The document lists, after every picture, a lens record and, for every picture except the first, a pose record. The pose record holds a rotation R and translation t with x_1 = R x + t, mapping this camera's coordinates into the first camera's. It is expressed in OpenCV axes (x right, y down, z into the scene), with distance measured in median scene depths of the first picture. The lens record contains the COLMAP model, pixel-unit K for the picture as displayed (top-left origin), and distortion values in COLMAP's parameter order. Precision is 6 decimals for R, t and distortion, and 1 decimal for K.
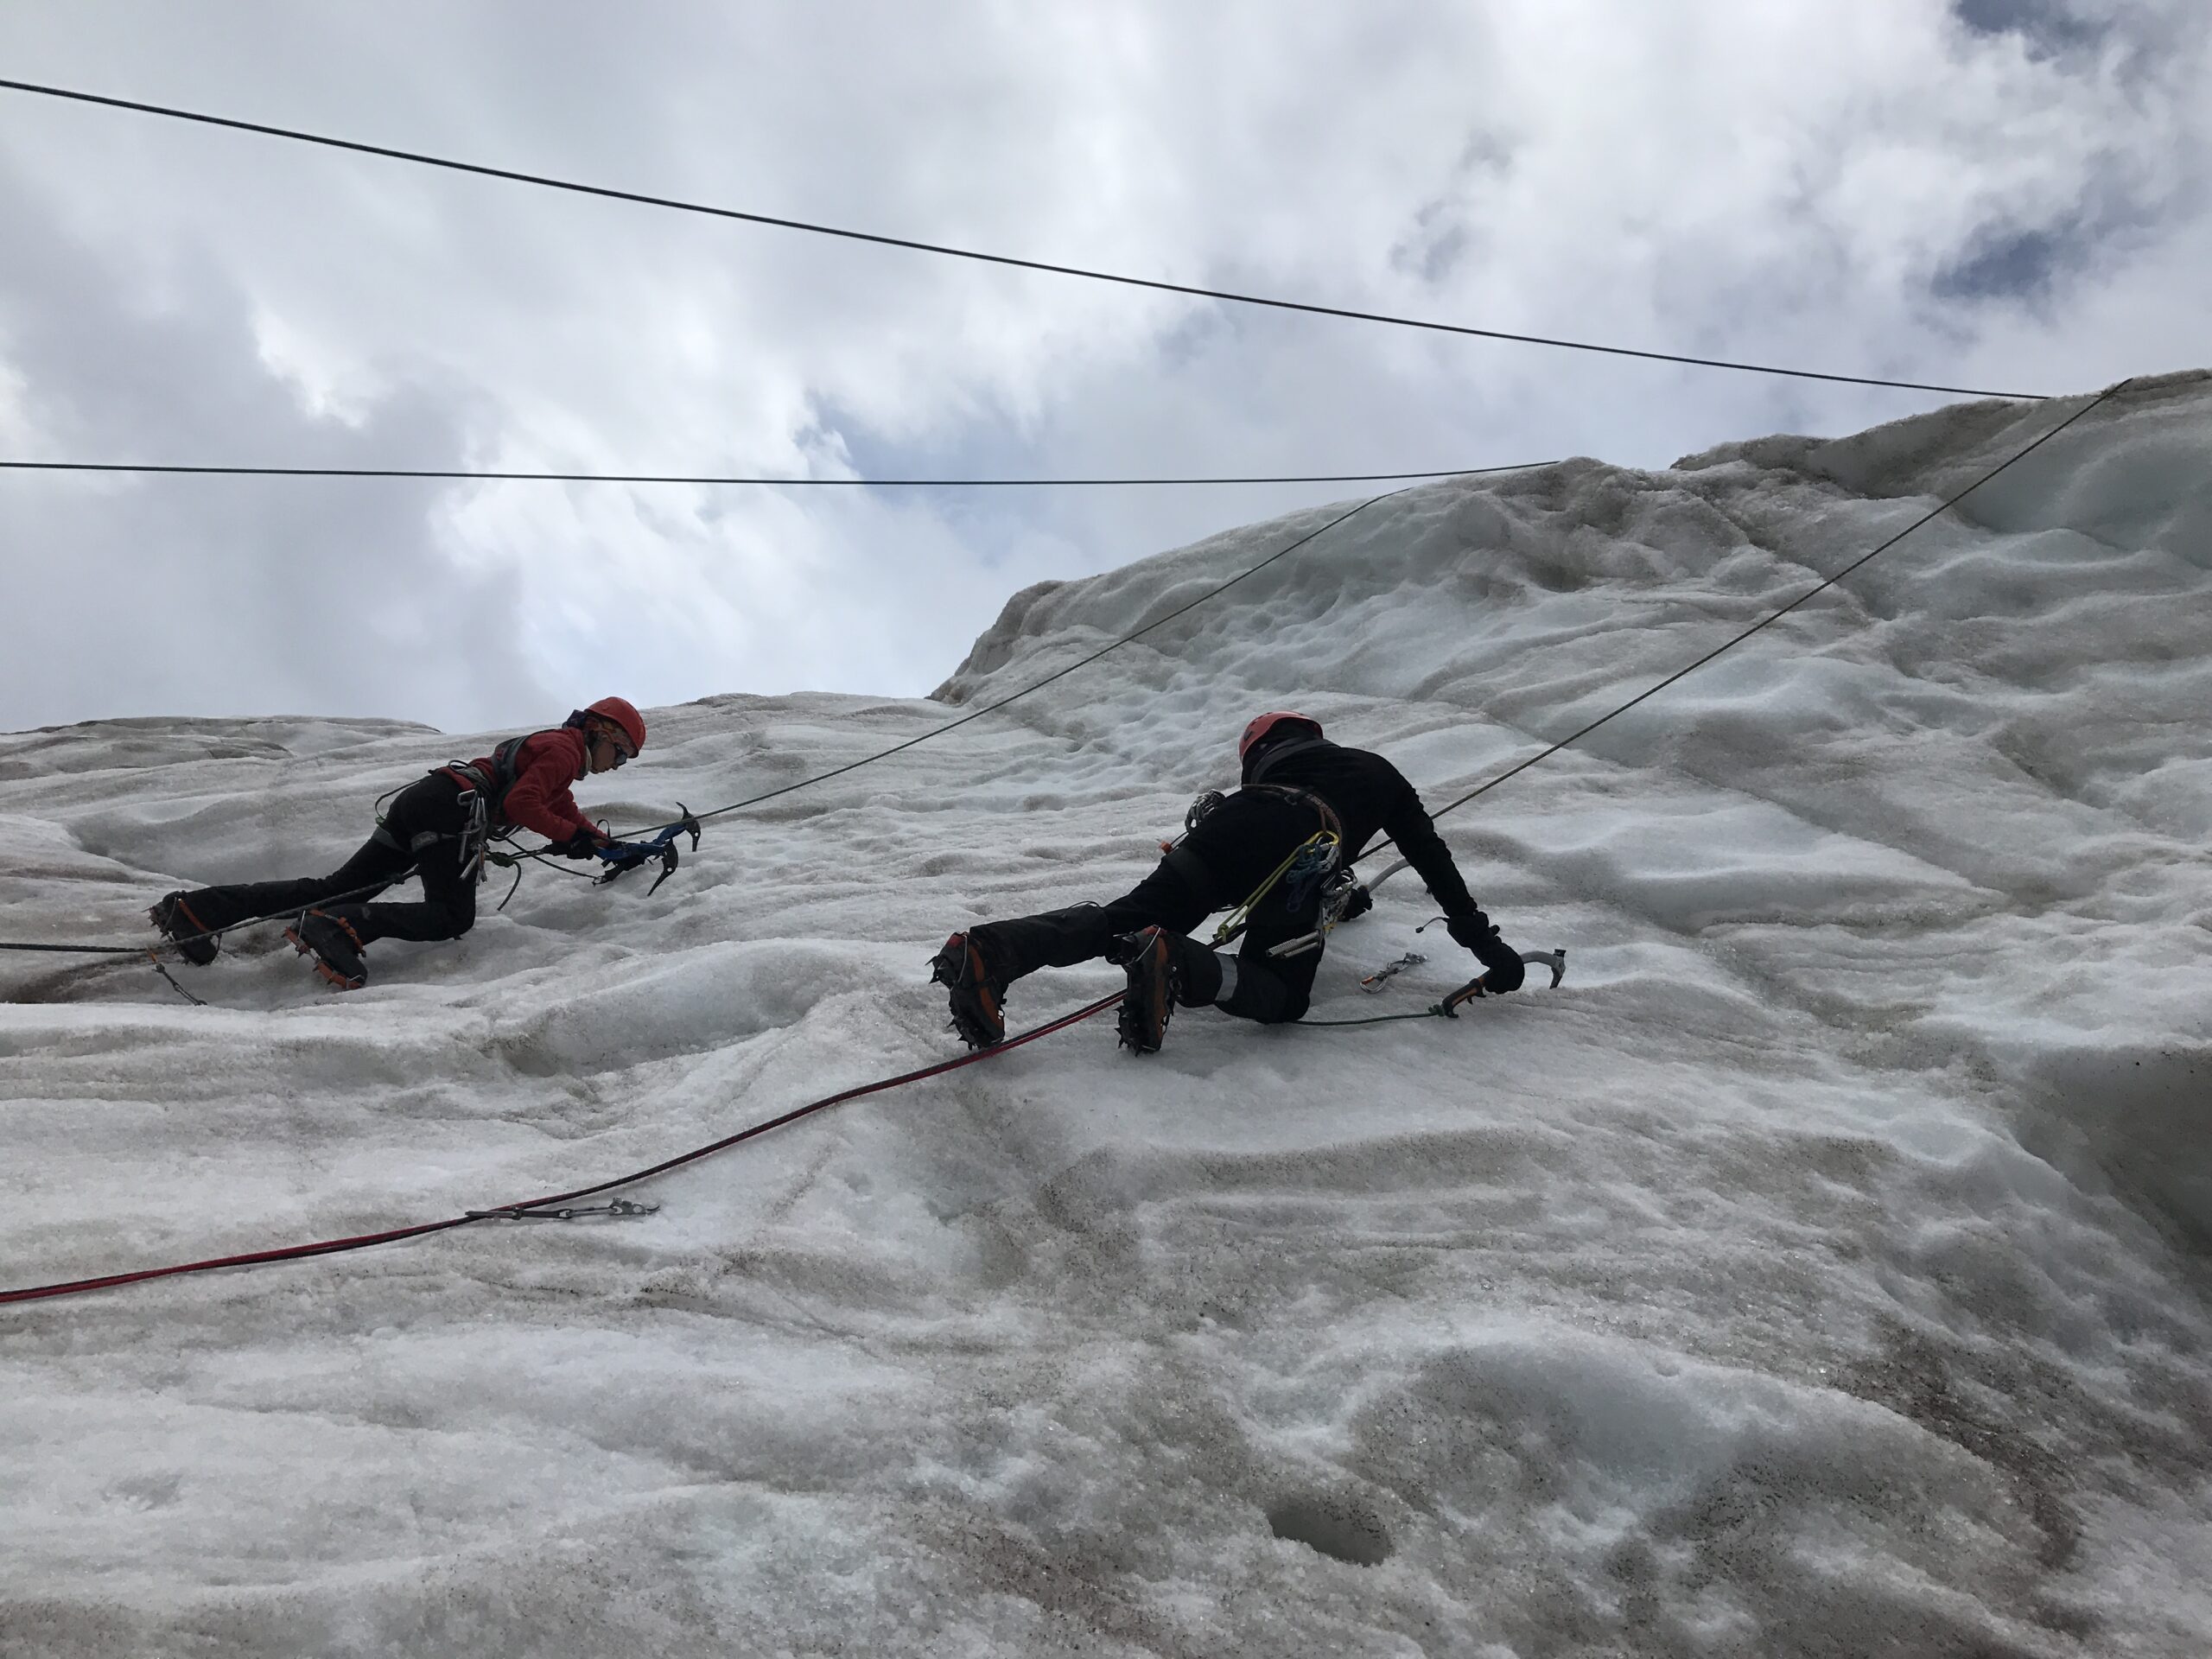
lens RADIAL K [[1839.5, 0, 1099.3], [0, 1839.5, 887.5], [0, 0, 1]] dist [-0.025504, 0.069141]
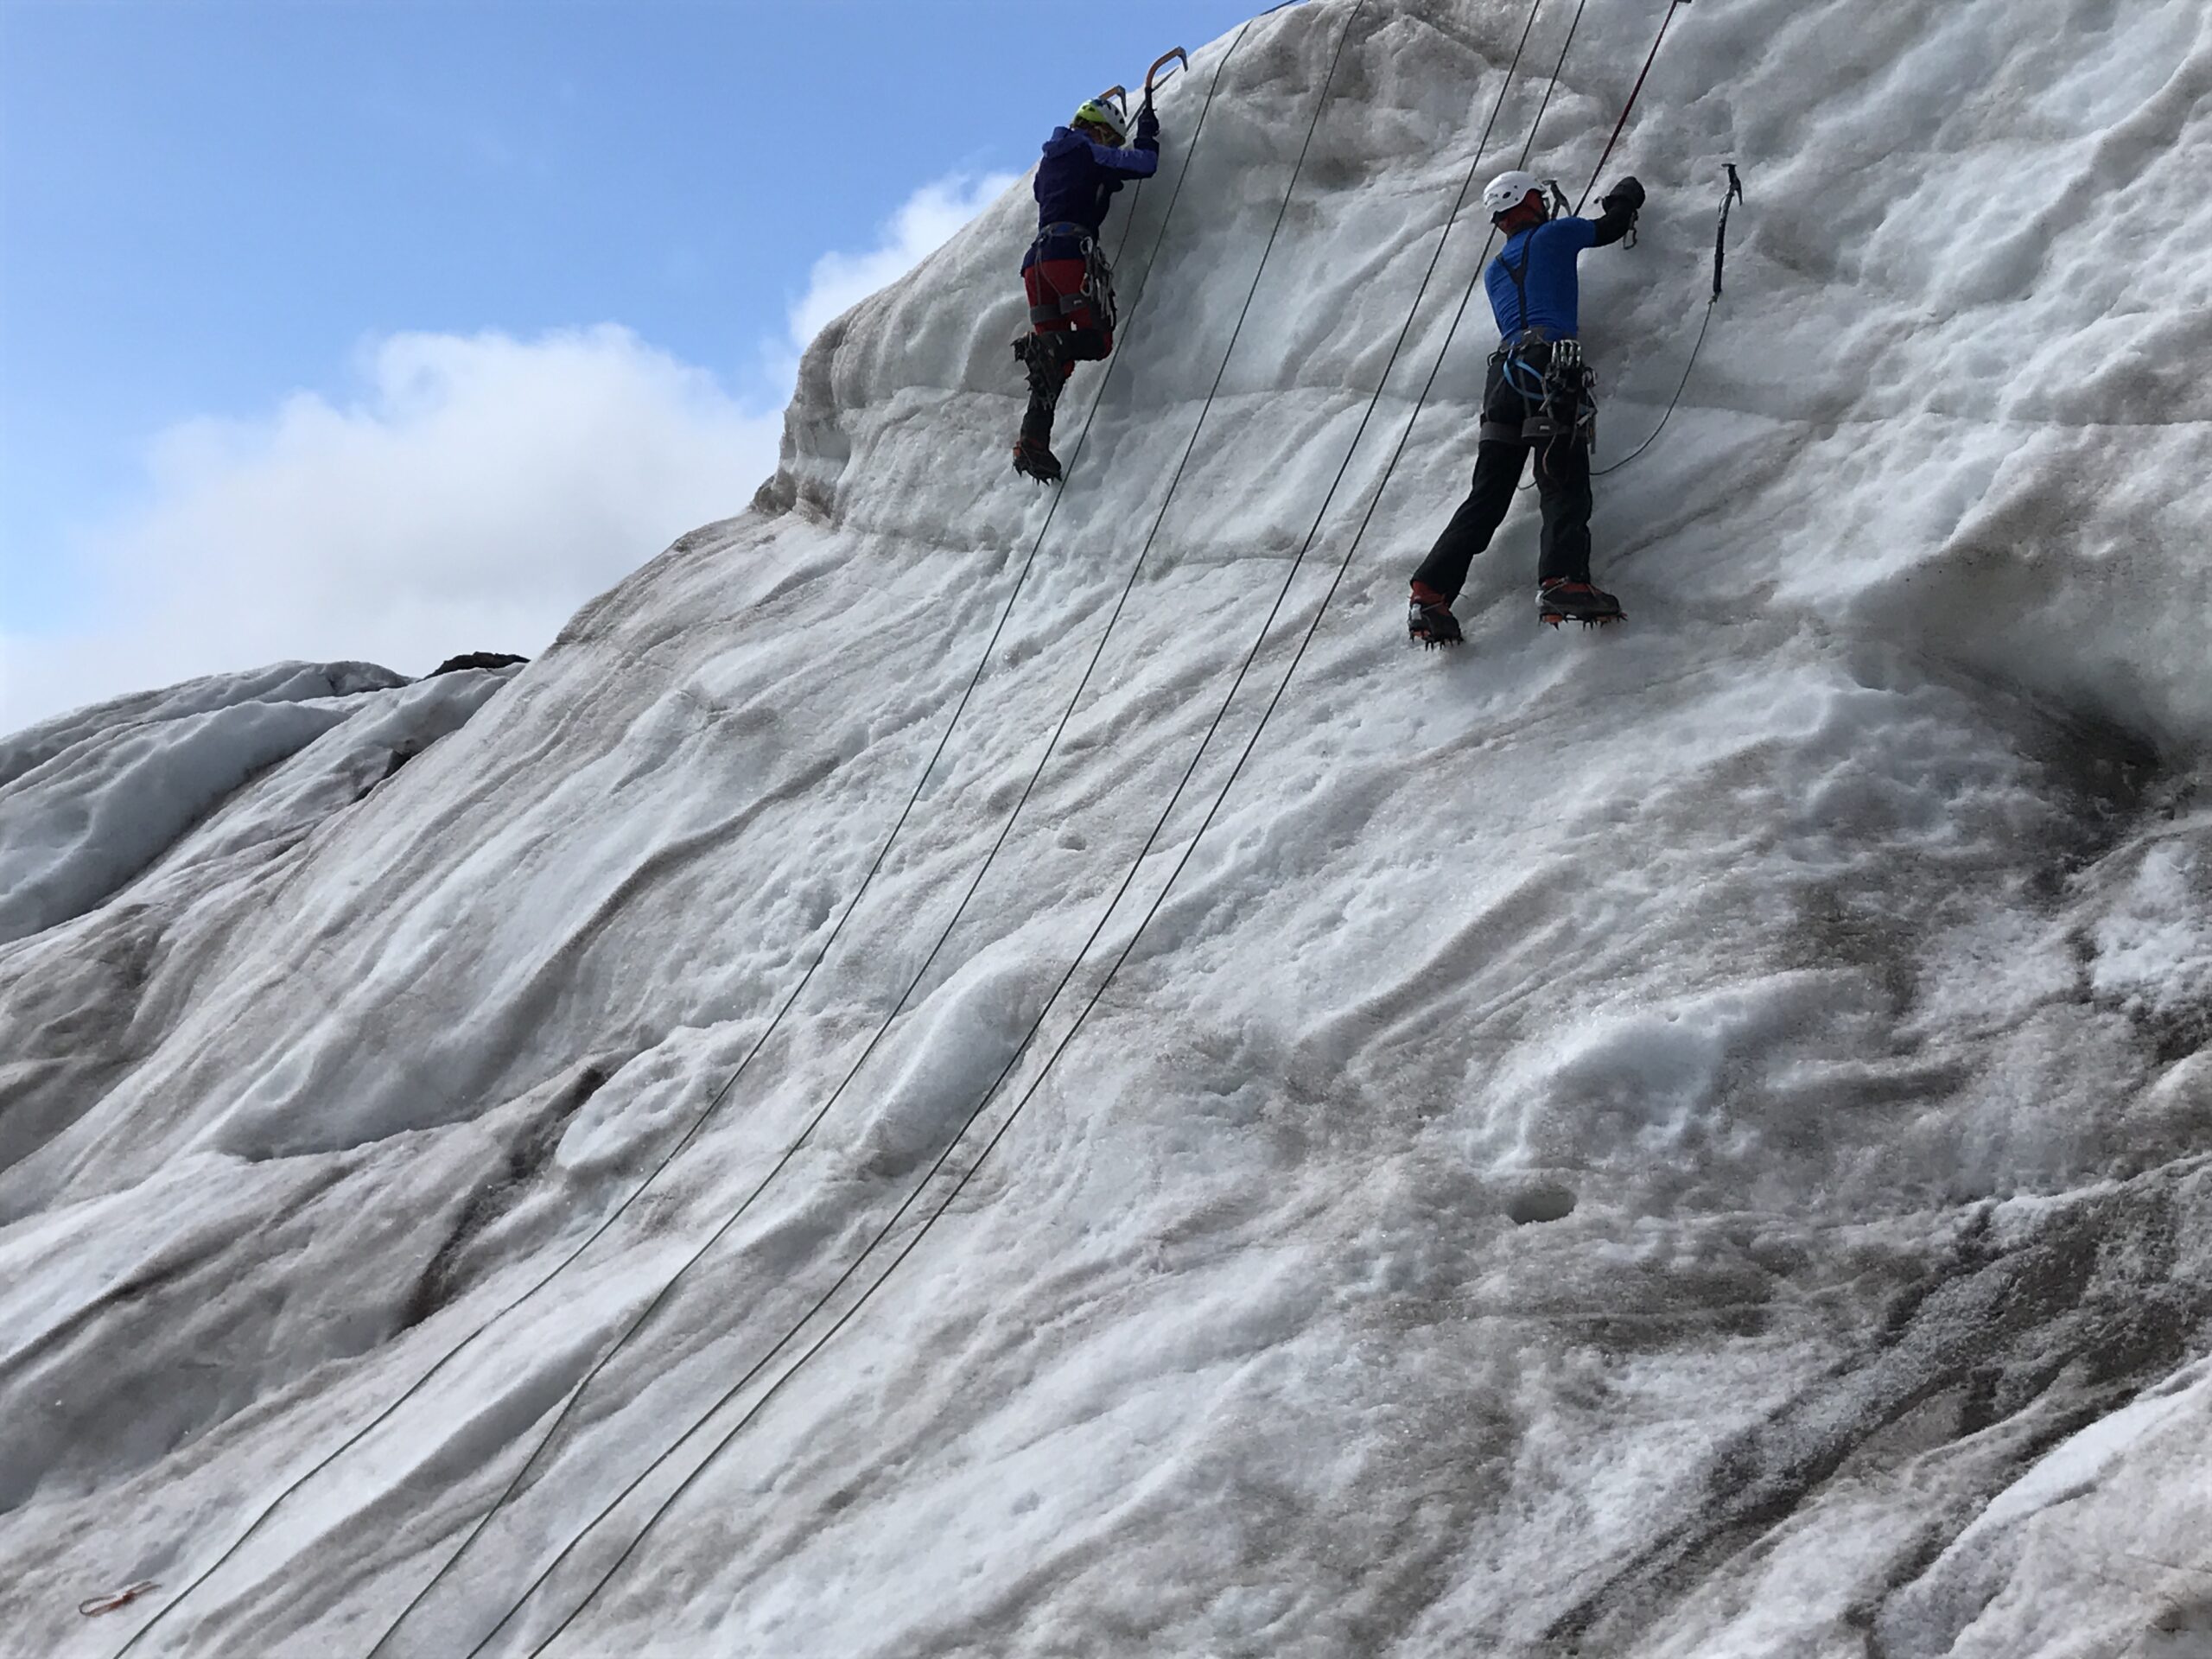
lens RADIAL K [[3386.9, 0, 1106.0], [0, 3386.9, 829.5], [0, 0, 1]] dist [0.167211, -1.112146]
pose [[0.857026, -0.514133, -0.034249, 0.044022], [0.504797, 0.824412, 0.255978, -0.762045], [-0.103372, -0.236668, 0.966076, -1.560432]]
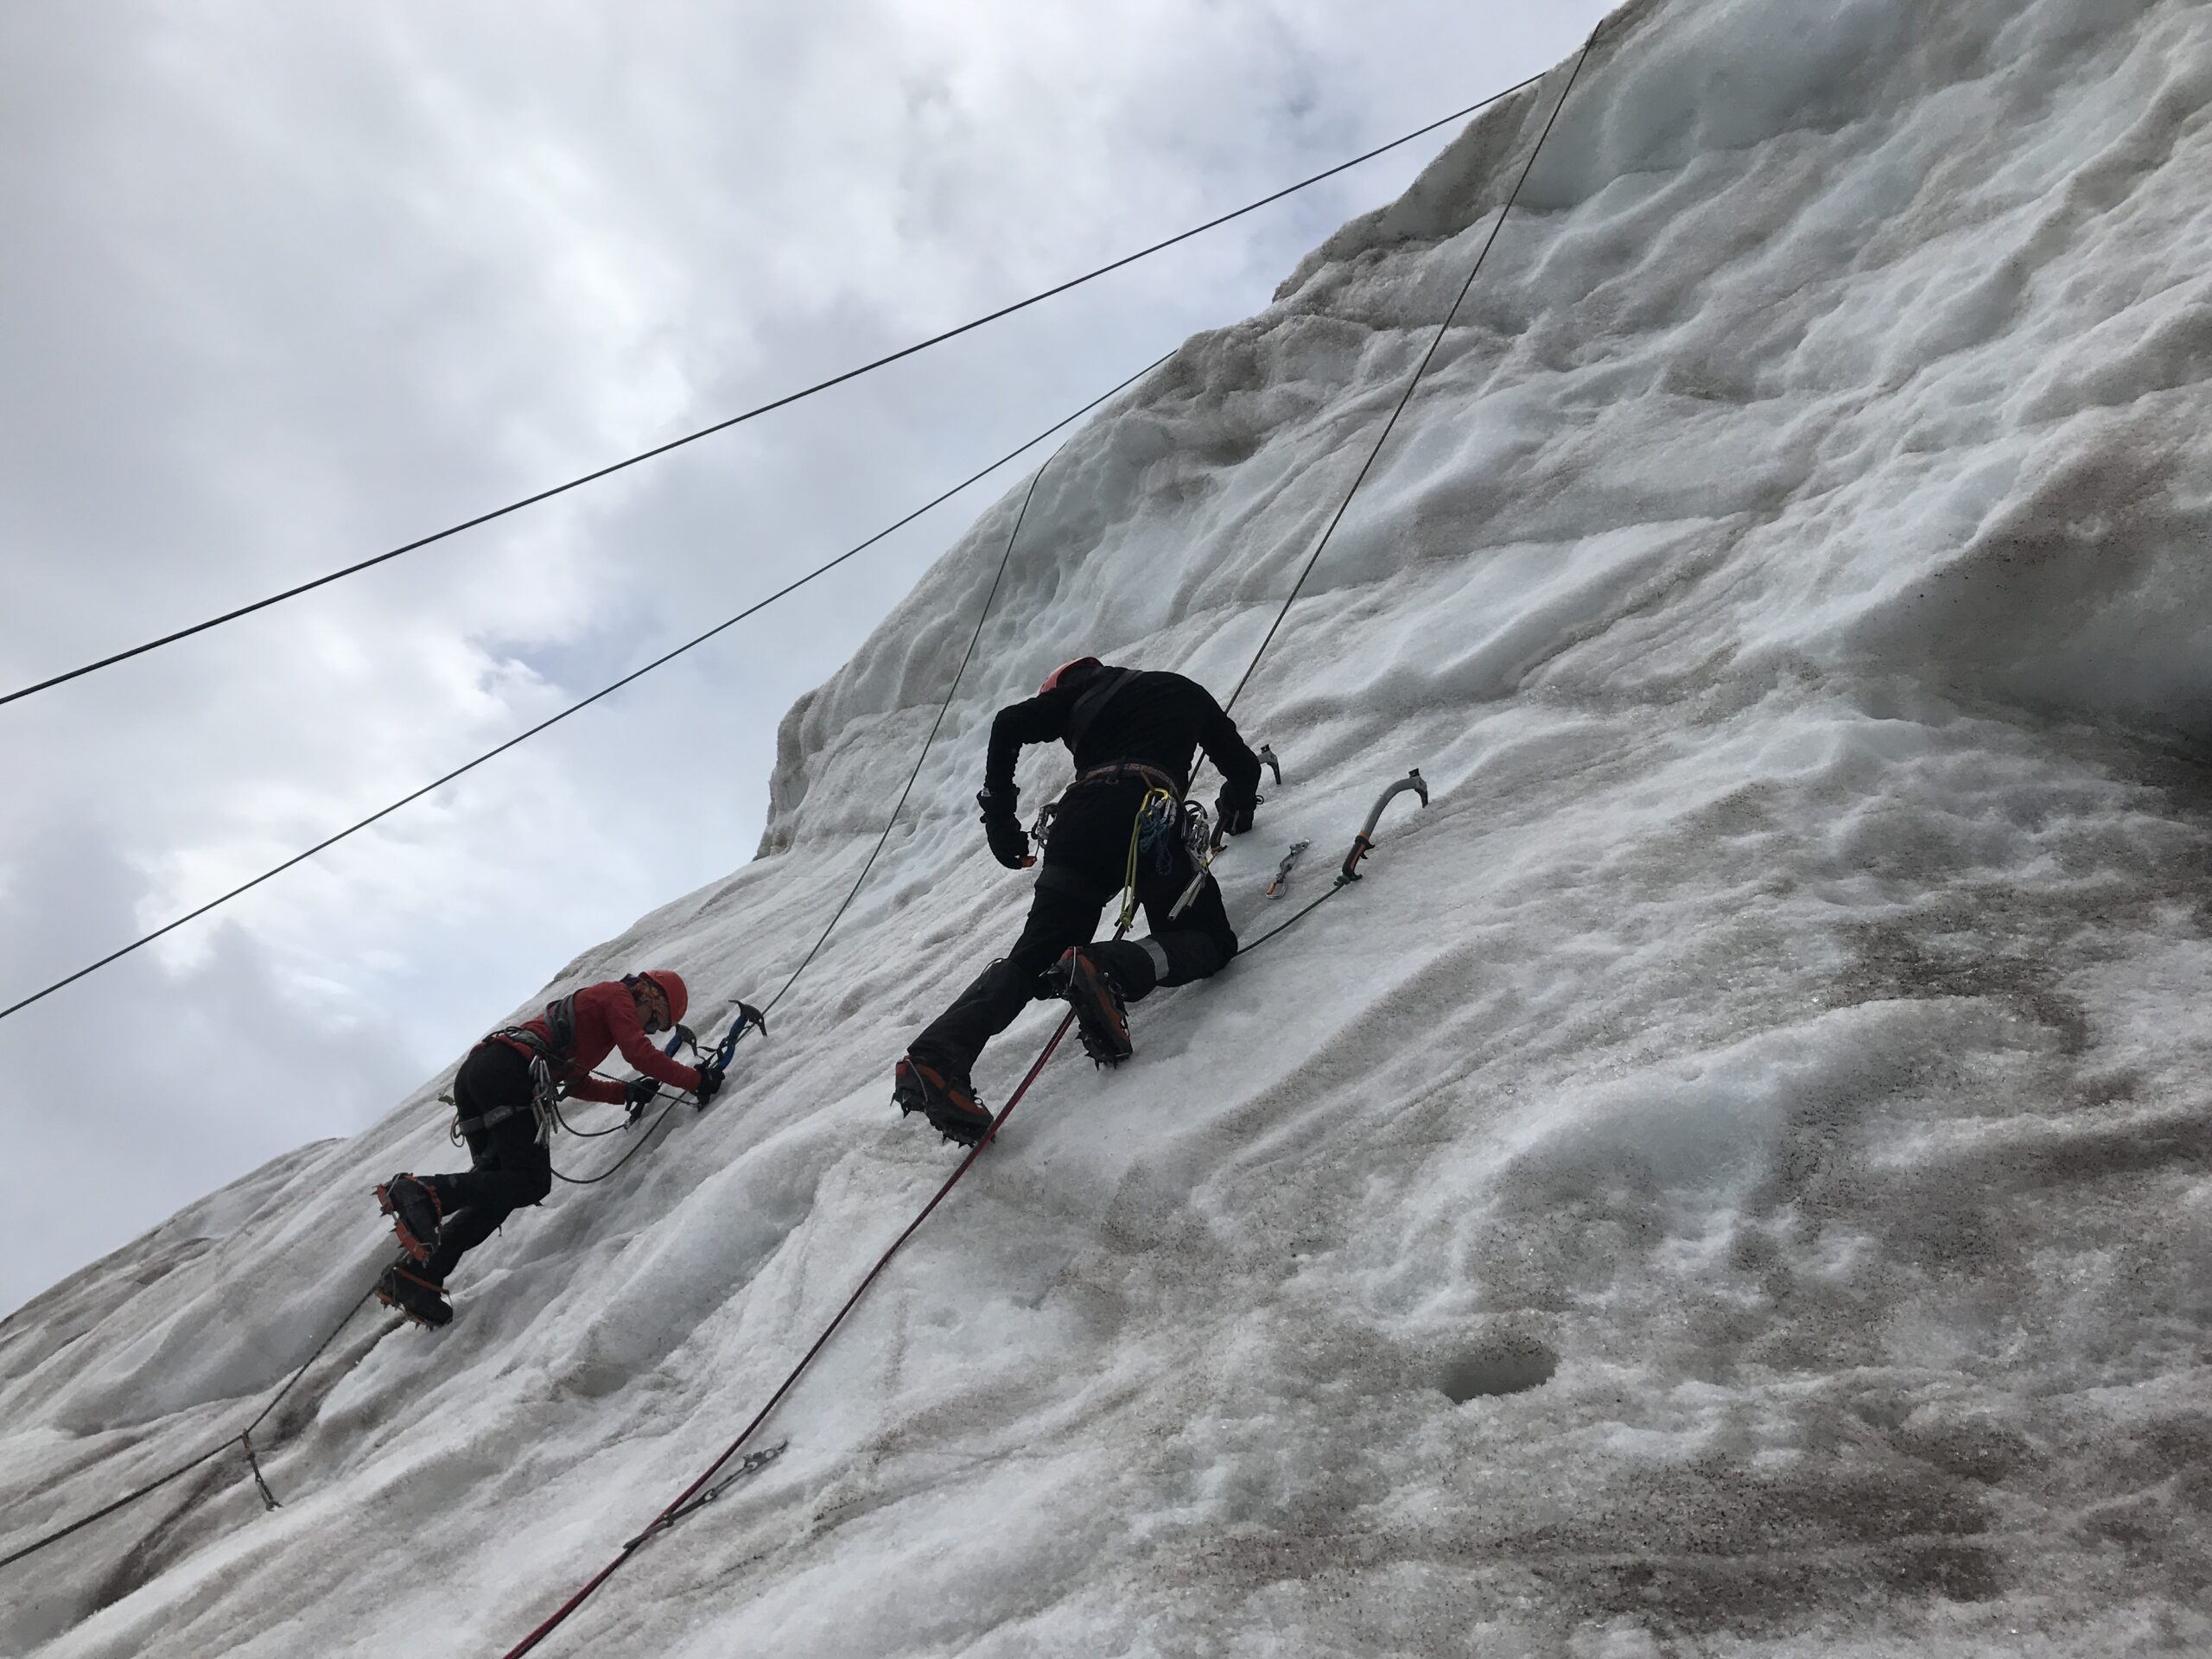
lens RADIAL K [[1861.8, 0, 1106.0], [0, 1861.8, 829.5], [0, 0, 1]] dist [0.001163, 0.017407]
pose [[0.860571, -0.503930, 0.073967, 0.006687], [0.506081, 0.862393, -0.012612, -0.014817], [-0.057433, 0.048286, 0.997181, -0.053098]]
